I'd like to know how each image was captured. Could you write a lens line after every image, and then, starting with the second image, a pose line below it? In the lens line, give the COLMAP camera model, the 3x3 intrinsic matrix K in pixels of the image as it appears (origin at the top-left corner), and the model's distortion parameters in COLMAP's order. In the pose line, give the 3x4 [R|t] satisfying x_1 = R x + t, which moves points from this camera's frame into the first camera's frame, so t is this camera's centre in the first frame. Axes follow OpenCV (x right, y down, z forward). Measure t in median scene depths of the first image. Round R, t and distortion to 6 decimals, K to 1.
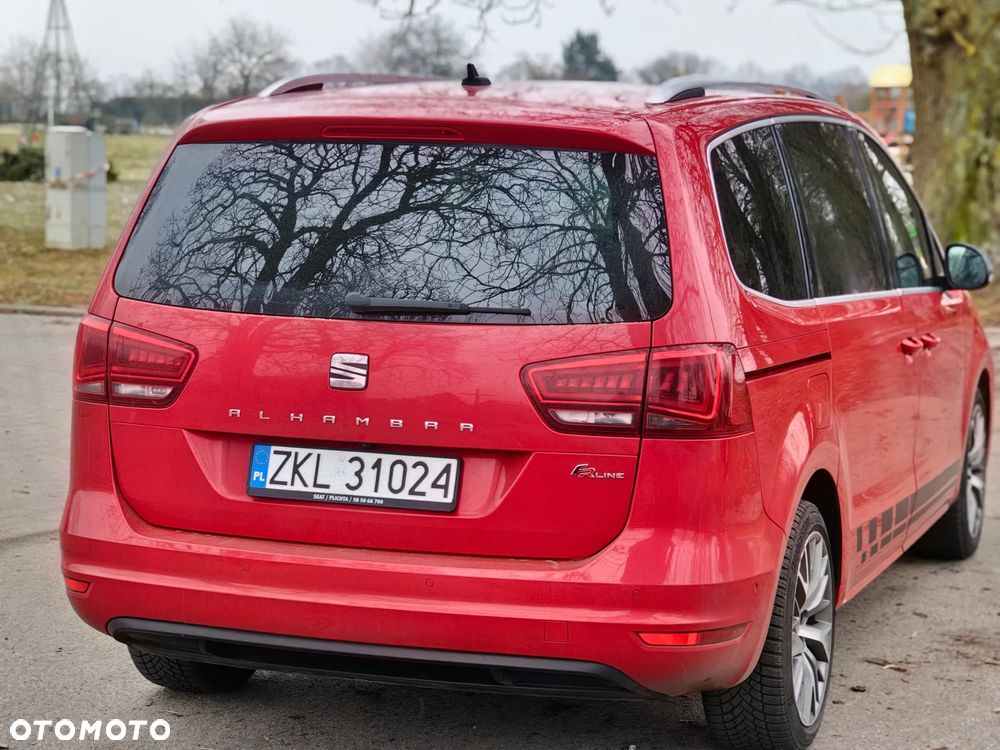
lens RADIAL K [[2940.0, 0, 499.8], [0, 2940.0, 374.0], [0, 0, 1]] dist [0.237584, 0.000000]
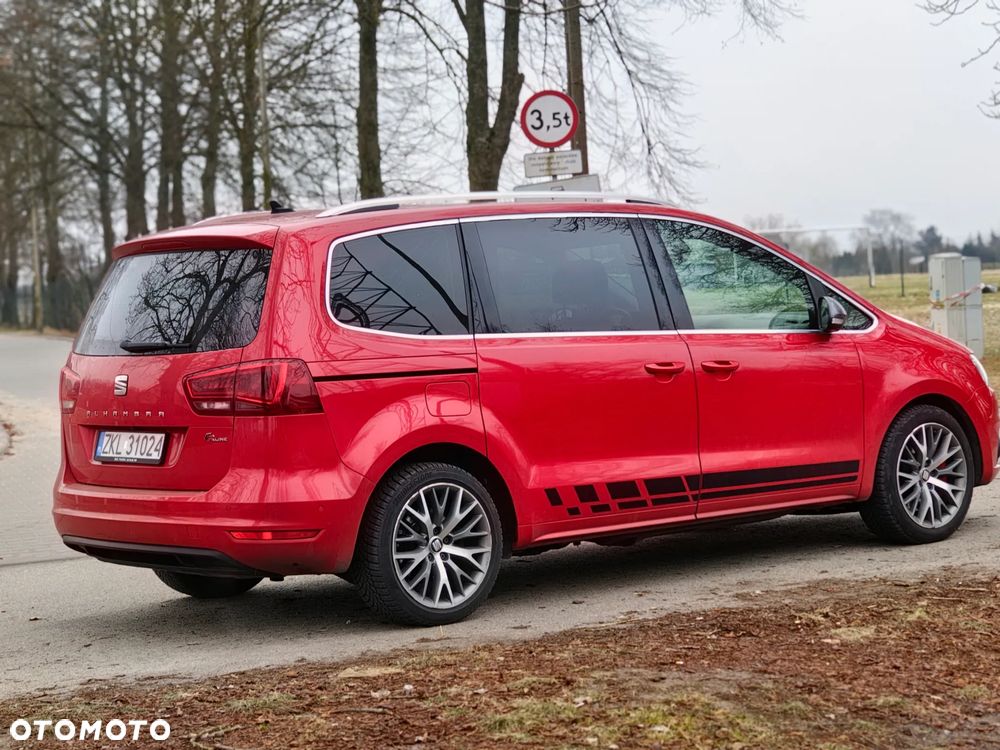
lens RADIAL K [[2940.0, 0, 502.9], [0, 2940.0, 373.2], [0, 0, 1]] dist [0.237584, 0.000000]
pose [[0.841271, -0.041728, -0.539000, 1.067183], [0.014058, 0.998368, -0.055350, 0.090640], [0.540430, 0.038987, 0.840485, -0.332221]]
